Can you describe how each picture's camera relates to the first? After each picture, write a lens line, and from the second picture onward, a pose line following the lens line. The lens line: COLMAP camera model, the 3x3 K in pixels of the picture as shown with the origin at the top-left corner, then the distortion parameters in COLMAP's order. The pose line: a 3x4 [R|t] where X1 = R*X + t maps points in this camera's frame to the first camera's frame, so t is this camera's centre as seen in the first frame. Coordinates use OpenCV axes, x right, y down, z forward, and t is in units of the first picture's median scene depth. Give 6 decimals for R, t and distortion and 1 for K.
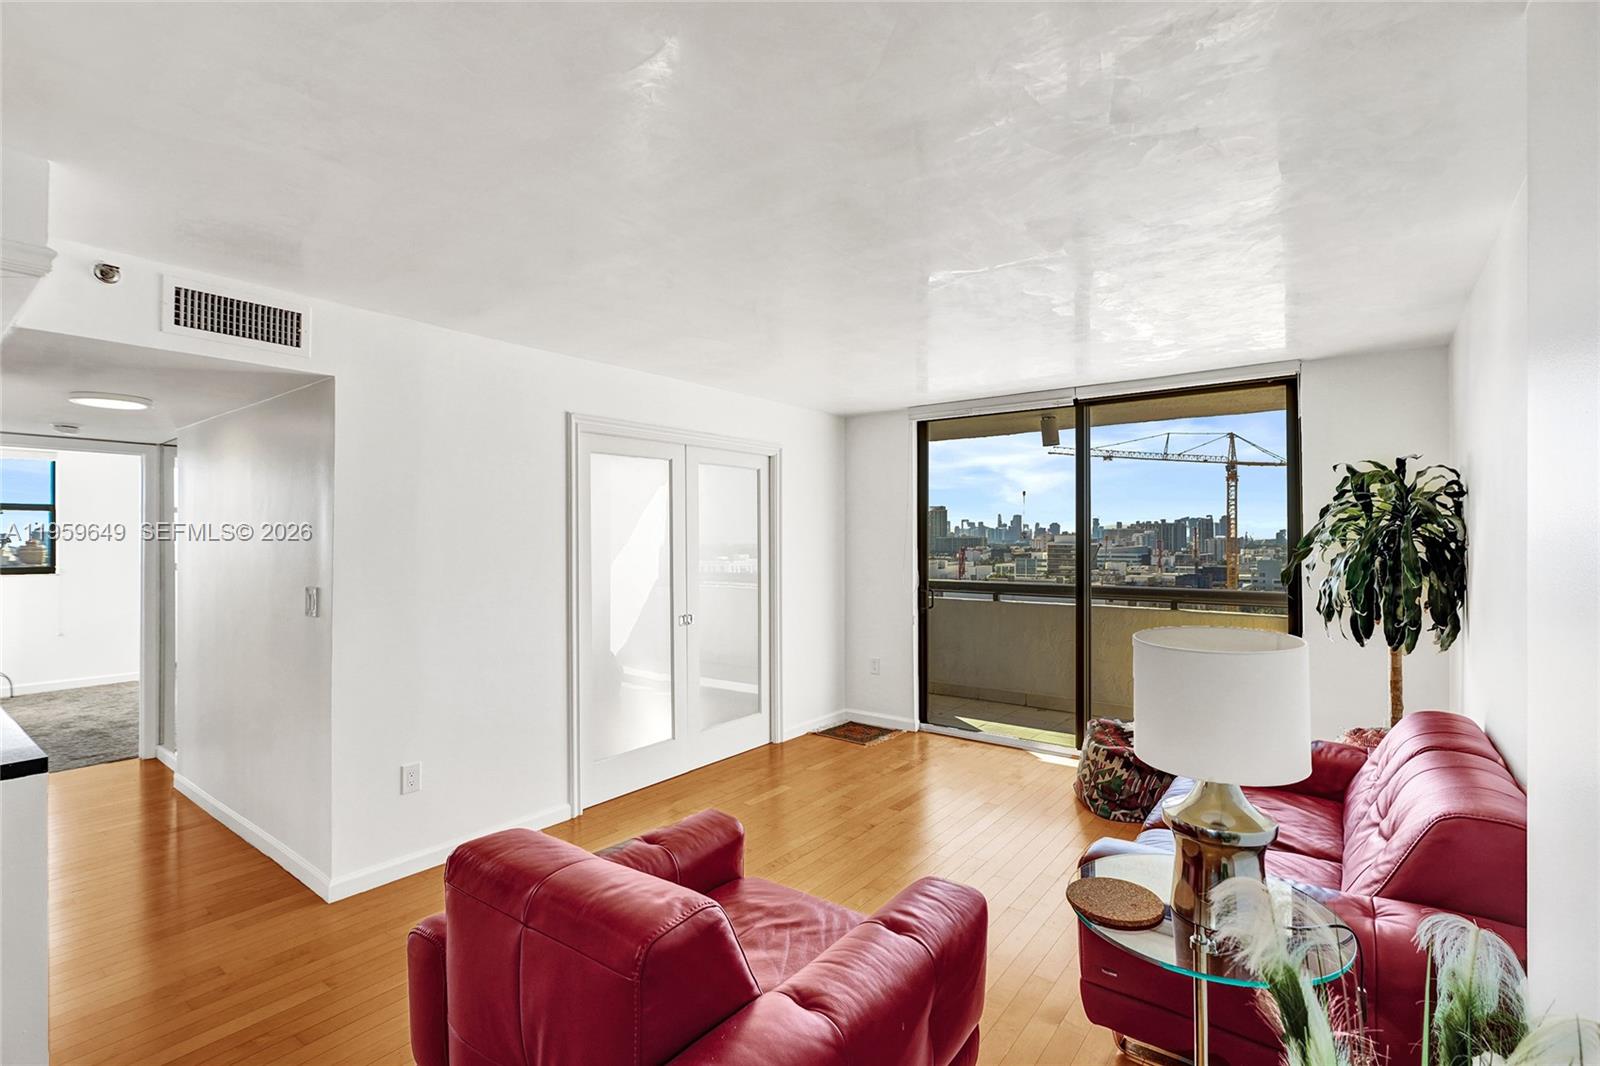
lens RADIAL K [[740.3, 0, 779.8], [0, 740.3, 532.1], [0, 0, 1]] dist [-0.006307, 0.004161]
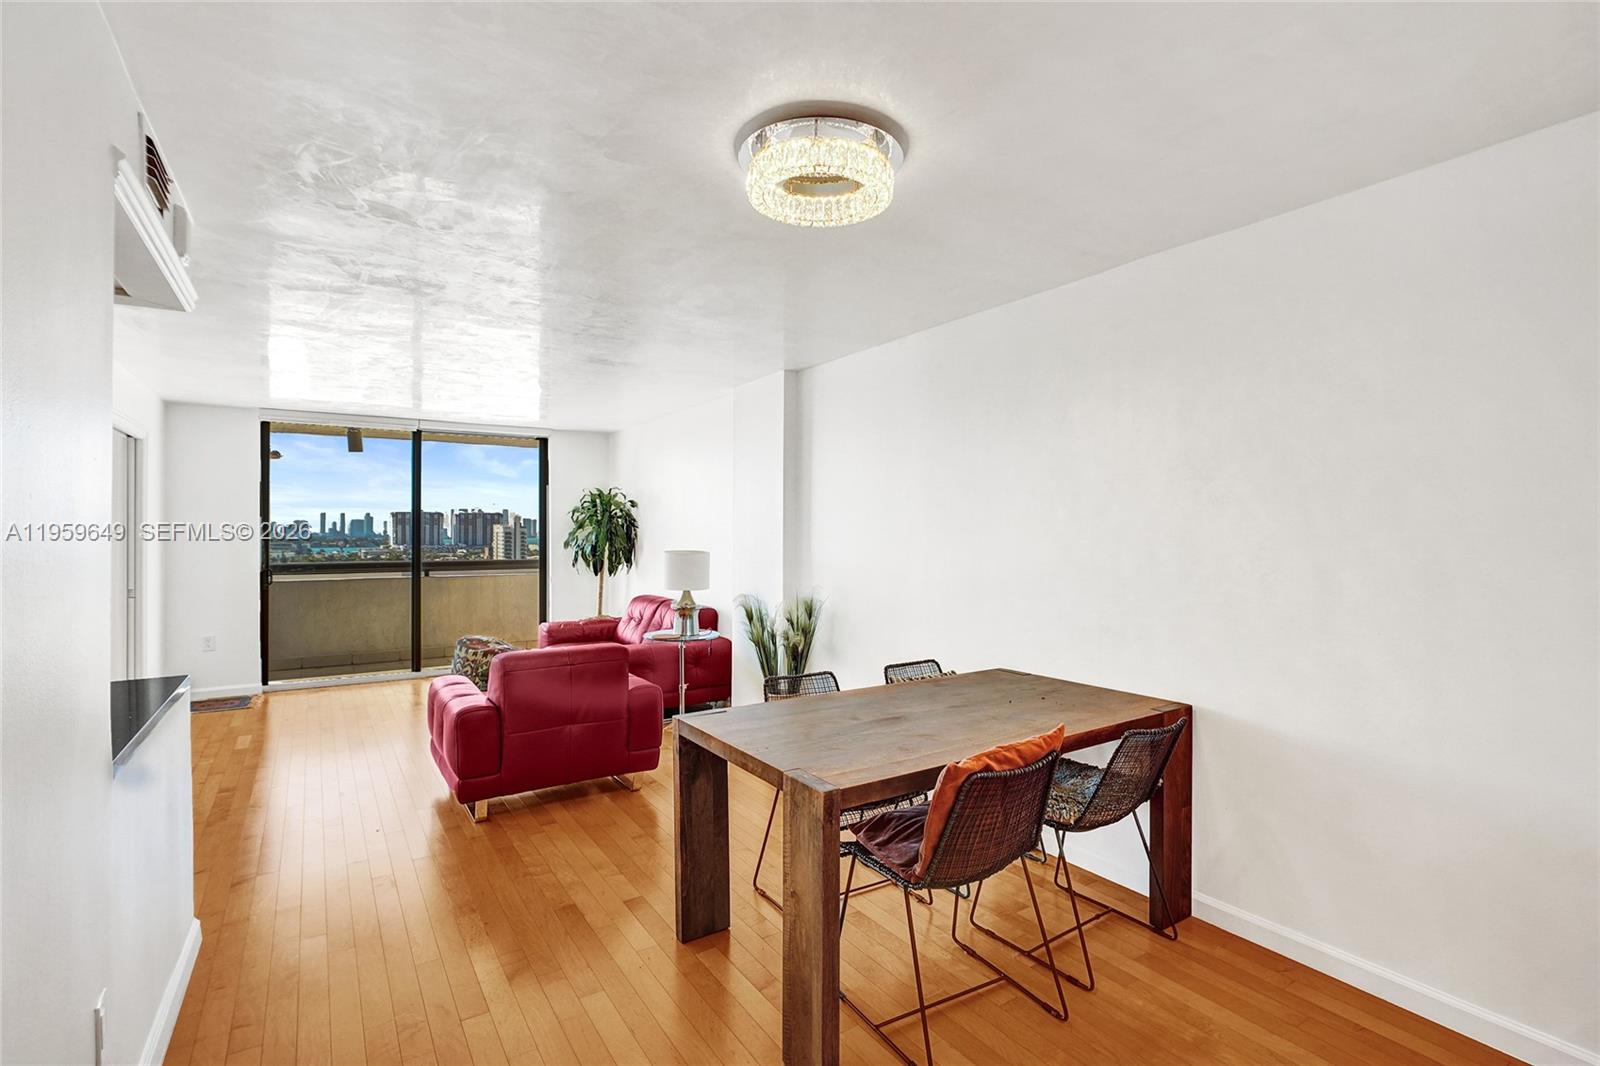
lens RADIAL K [[740.3, 0, 825.9], [0, 740.3, 529.2], [0, 0, 1]] dist [-0.006307, 0.004161]
pose [[0.279980, 0.001740, 0.960004, -0.711894], [-0.008377, 0.999965, 0.000631, 0.008886], [-0.959969, -0.008218, 0.279985, -0.155662]]
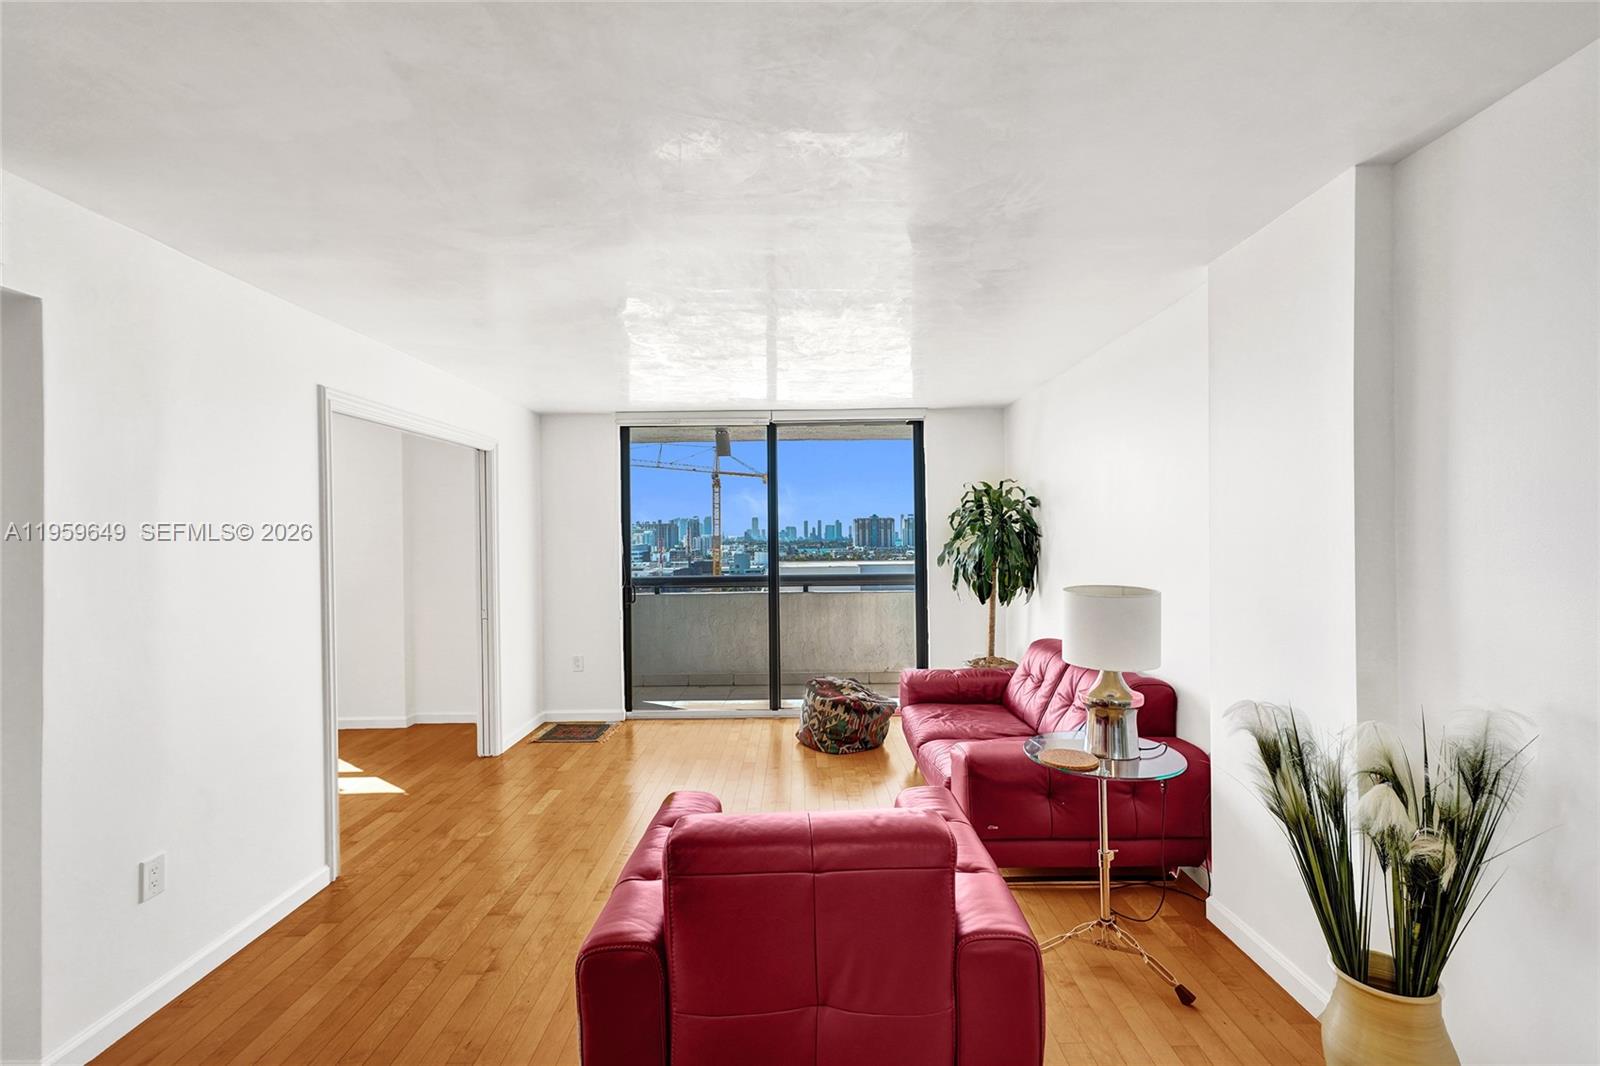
lens RADIAL K [[740.3, 0, 784.0], [0, 740.3, 542.5], [0, 0, 1]] dist [-0.006307, 0.004161]
pose [[0.784449, -0.015151, 0.620008, -0.310484], [0.006583, 0.999849, 0.016104, 0.000016], [-0.620158, -0.008551, 0.784430, 0.038937]]
